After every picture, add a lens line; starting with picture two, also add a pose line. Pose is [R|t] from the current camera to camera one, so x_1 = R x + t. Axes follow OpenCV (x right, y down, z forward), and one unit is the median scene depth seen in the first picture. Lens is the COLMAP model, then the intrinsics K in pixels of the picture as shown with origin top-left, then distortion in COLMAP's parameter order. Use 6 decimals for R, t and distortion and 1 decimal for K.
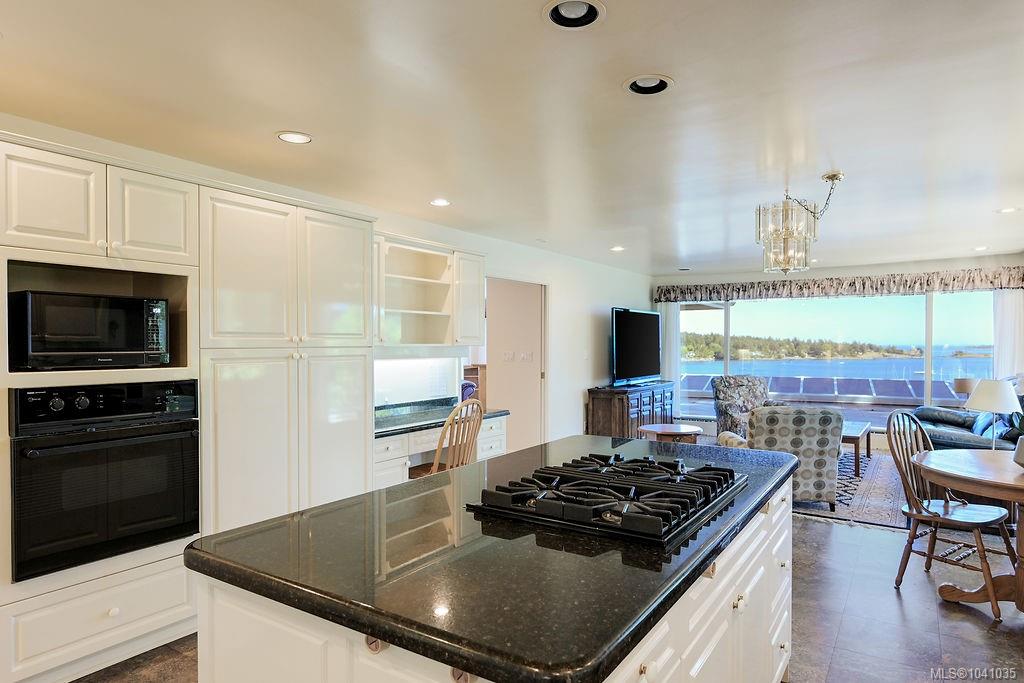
lens RADIAL K [[602.9, 0, 525.3], [0, 602.9, 353.6], [0, 0, 1]] dist [0.002233, 0.000636]
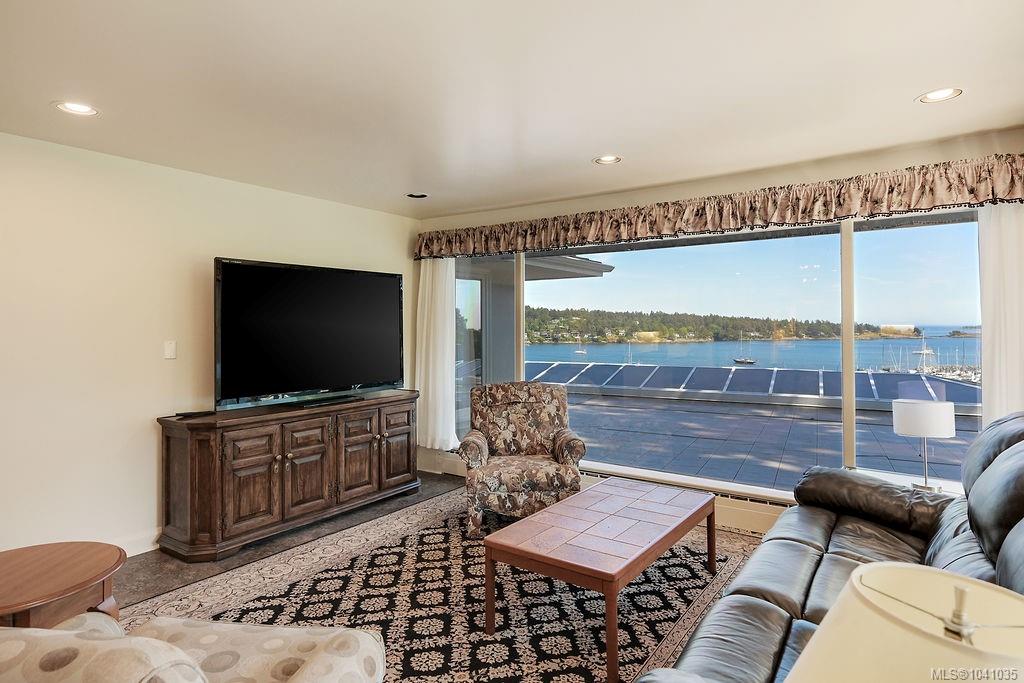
lens RADIAL K [[577.1, 0, 513.3], [0, 577.1, 326.4], [0, 0, 1]] dist [0.004381, 0.001782]
pose [[0.999531, -0.005456, -0.030127, 0.599291], [0.004993, 0.999869, -0.015413, -0.014030], [0.030207, 0.015255, 0.999427, 0.756912]]
